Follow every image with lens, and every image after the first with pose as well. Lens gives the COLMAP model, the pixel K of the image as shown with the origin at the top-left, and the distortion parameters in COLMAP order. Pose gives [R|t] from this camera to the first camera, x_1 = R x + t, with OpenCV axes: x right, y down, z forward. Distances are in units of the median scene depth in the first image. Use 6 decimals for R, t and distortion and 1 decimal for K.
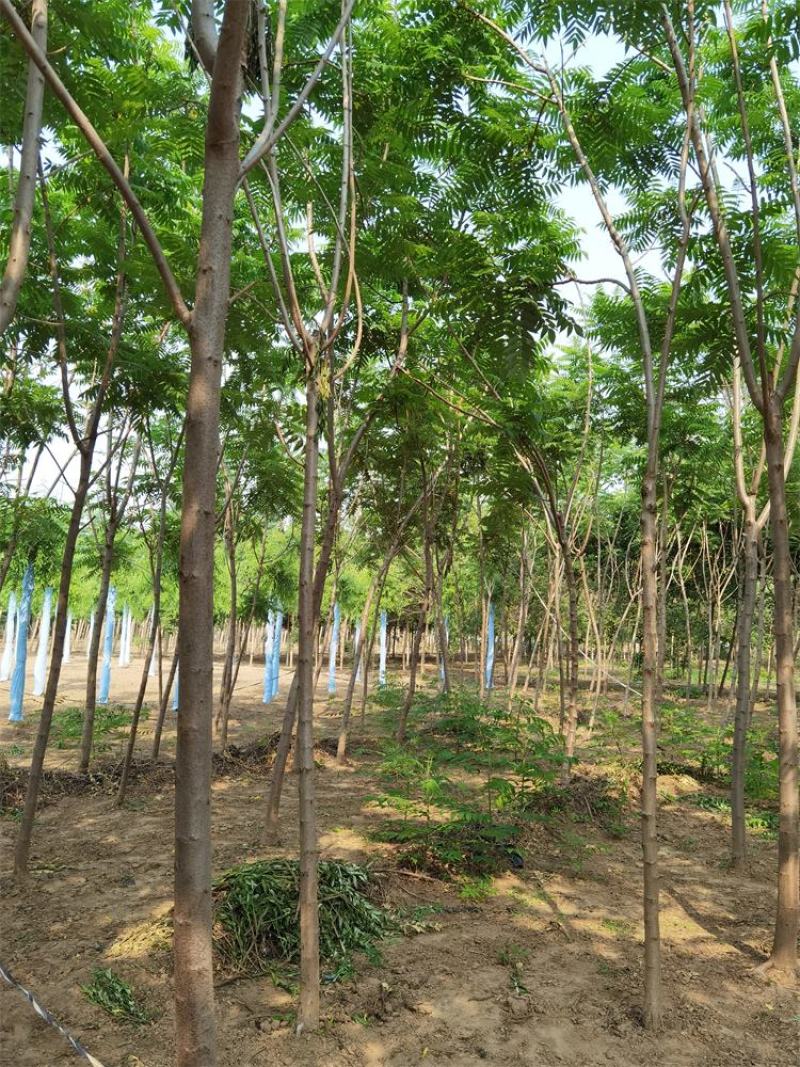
lens RADIAL K [[833.3, 0, 400.7], [0, 833.3, 527.7], [0, 0, 1]] dist [0.005856, -0.008780]
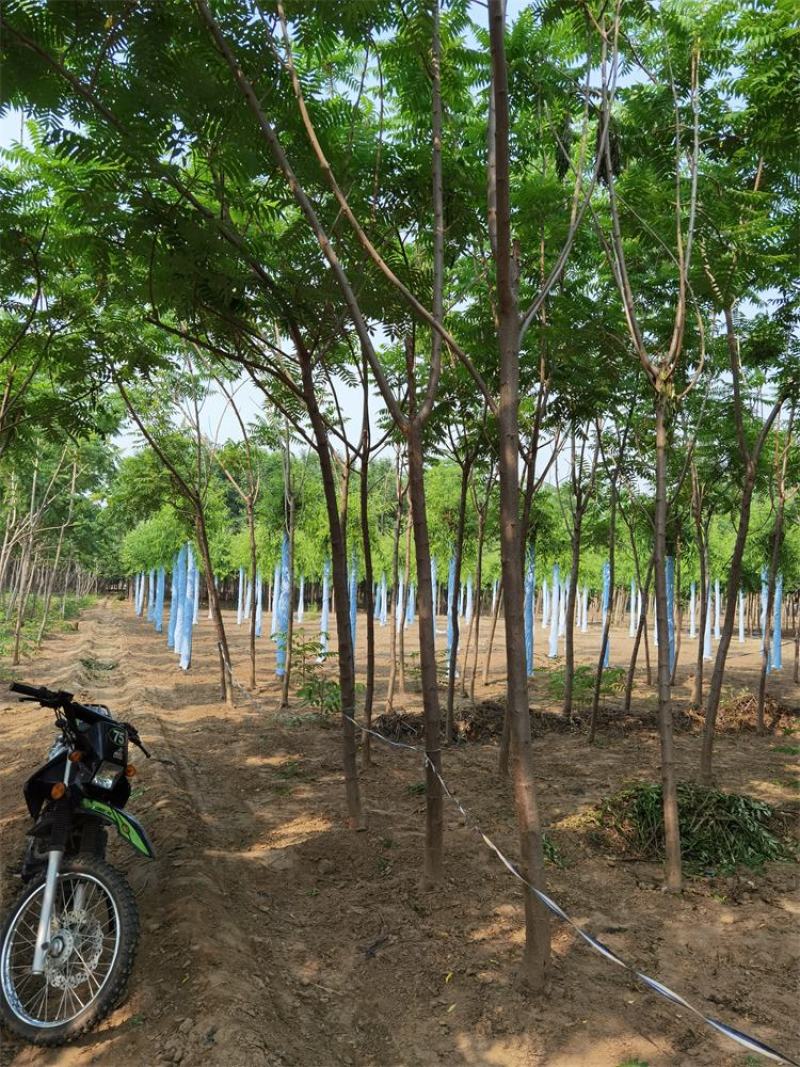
lens RADIAL K [[833.3, 0, 399.7], [0, 833.3, 534.8], [0, 0, 1]] dist [0.005856, -0.008780]
pose [[0.819417, -0.042402, -0.571628, 0.221097], [0.065225, 0.997680, 0.019495, -0.018589], [0.569475, -0.053259, 0.820282, -0.218020]]
